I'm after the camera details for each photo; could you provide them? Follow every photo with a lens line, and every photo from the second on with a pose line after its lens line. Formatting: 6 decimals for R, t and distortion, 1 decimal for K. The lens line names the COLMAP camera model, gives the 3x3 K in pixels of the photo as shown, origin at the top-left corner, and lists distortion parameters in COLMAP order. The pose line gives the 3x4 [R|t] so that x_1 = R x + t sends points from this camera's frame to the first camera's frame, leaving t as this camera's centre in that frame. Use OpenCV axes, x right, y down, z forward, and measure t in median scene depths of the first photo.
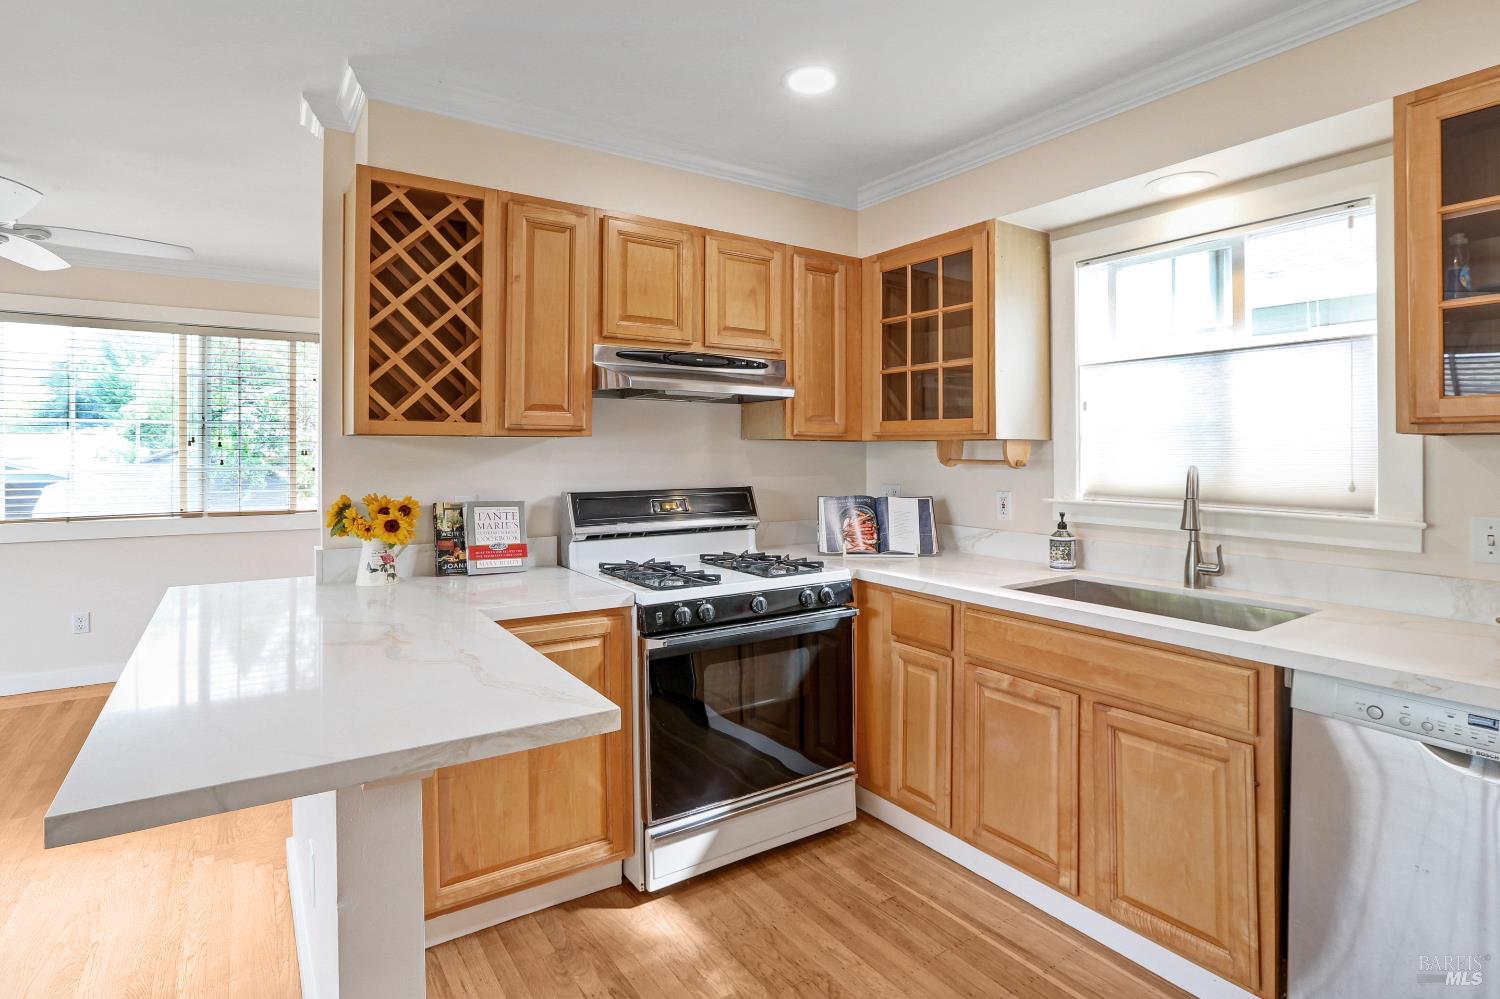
lens RADIAL K [[730.8, 0, 691.4], [0, 730.8, 443.5], [0, 0, 1]] dist [-0.059634, 0.042844]
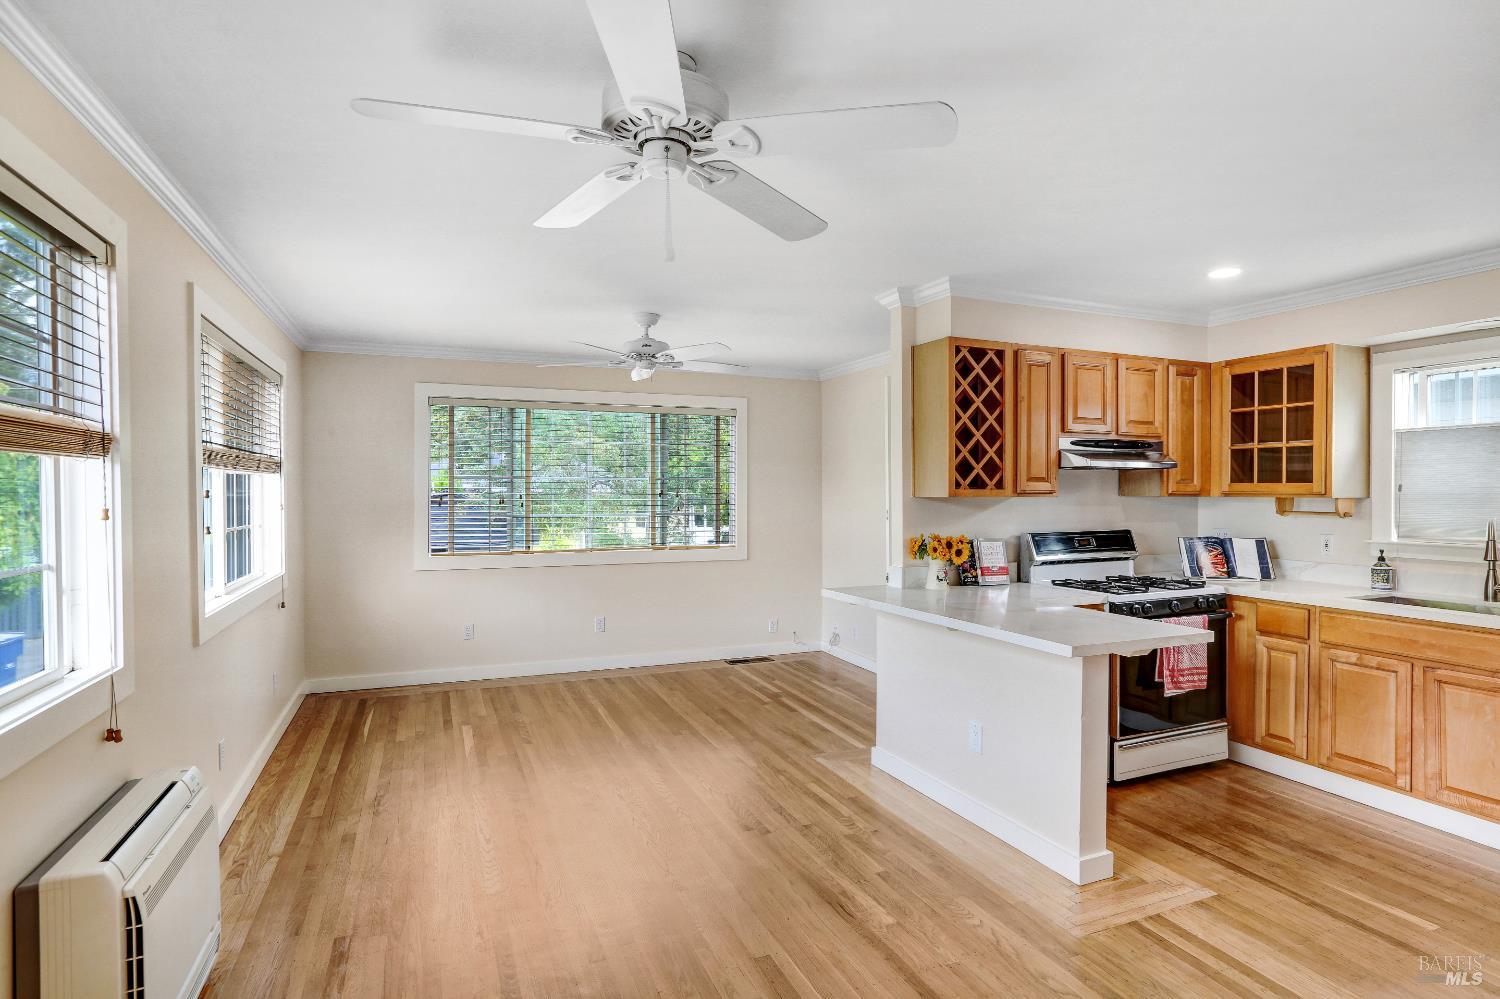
lens RADIAL K [[777.8, 0, 752.1], [0, 777.8, 490.2], [0, 0, 1]] dist [-0.048746, 0.030620]
pose [[0.991547, -0.000066, -0.129749, -0.534764], [0.001227, 0.999960, 0.008869, -0.036670], [0.129743, -0.008953, 0.991507, -0.665998]]
